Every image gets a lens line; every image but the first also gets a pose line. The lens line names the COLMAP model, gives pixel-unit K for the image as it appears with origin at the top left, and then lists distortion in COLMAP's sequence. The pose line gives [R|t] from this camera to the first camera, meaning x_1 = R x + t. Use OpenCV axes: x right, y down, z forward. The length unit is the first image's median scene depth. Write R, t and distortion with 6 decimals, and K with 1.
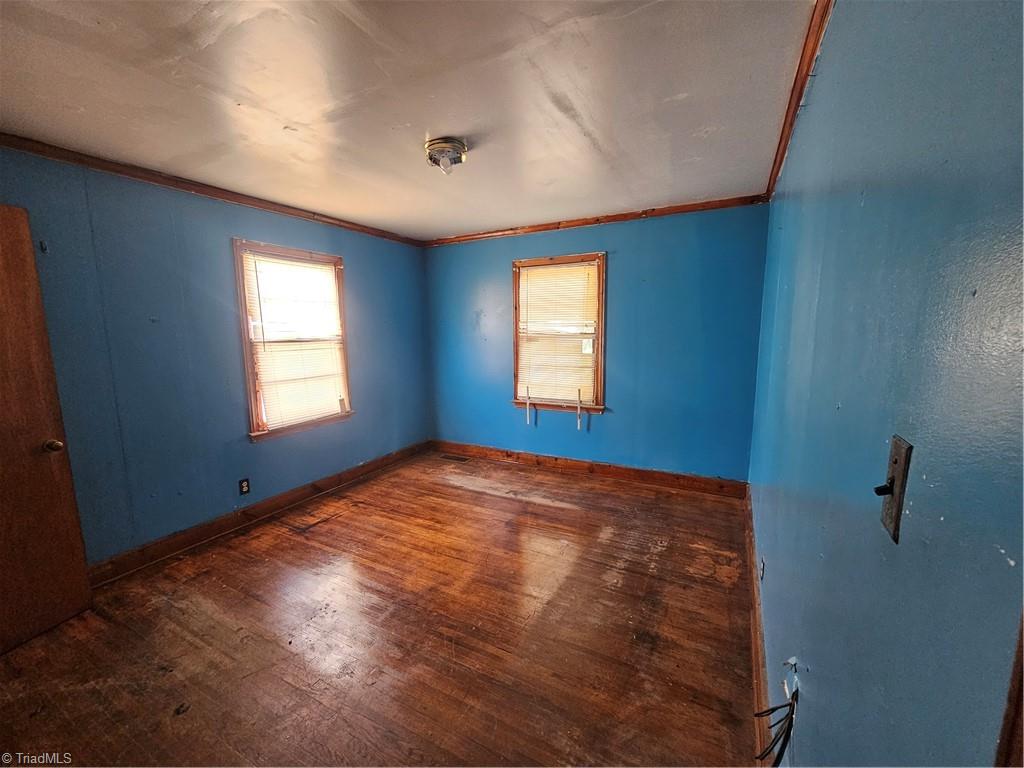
lens RADIAL K [[422.0, 0, 508.8], [0, 422.0, 386.8], [0, 0, 1]] dist [-0.002070, -0.000826]
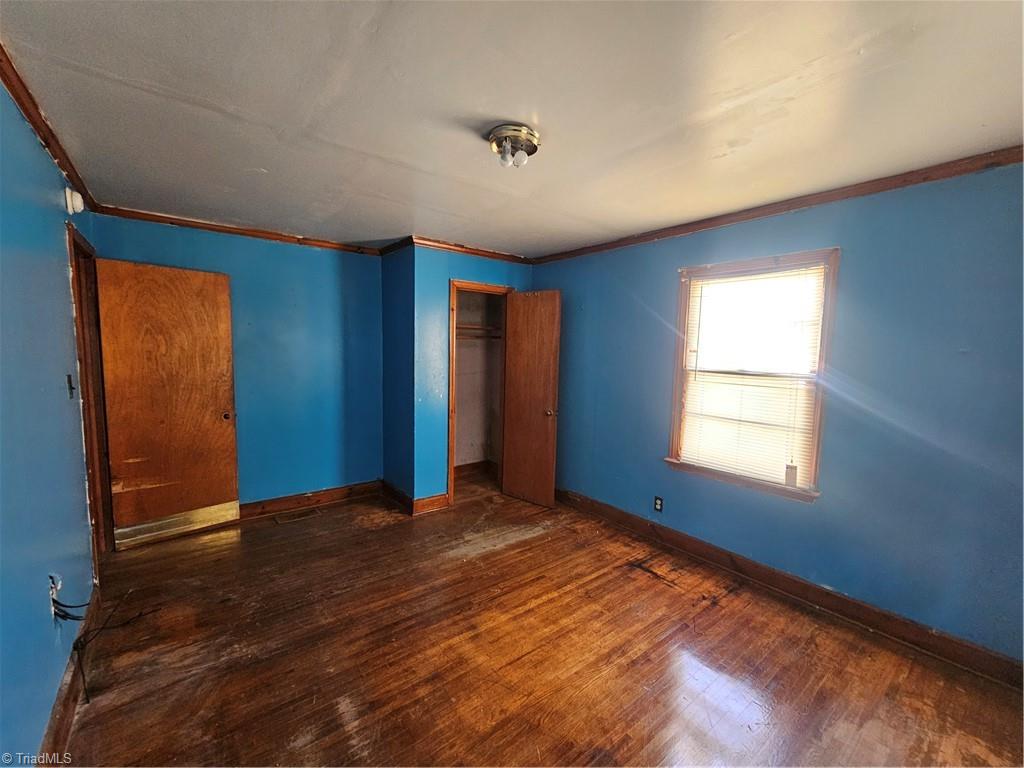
lens RADIAL K [[422.0, 0, 508.7], [0, 422.0, 385.9], [0, 0, 1]] dist [-0.002070, -0.000826]
pose [[-0.404929, 0.082910, -0.910581, 0.458517], [-0.147398, 0.976936, 0.154498, -0.159533], [0.902389, 0.196778, -0.383369, 1.004874]]
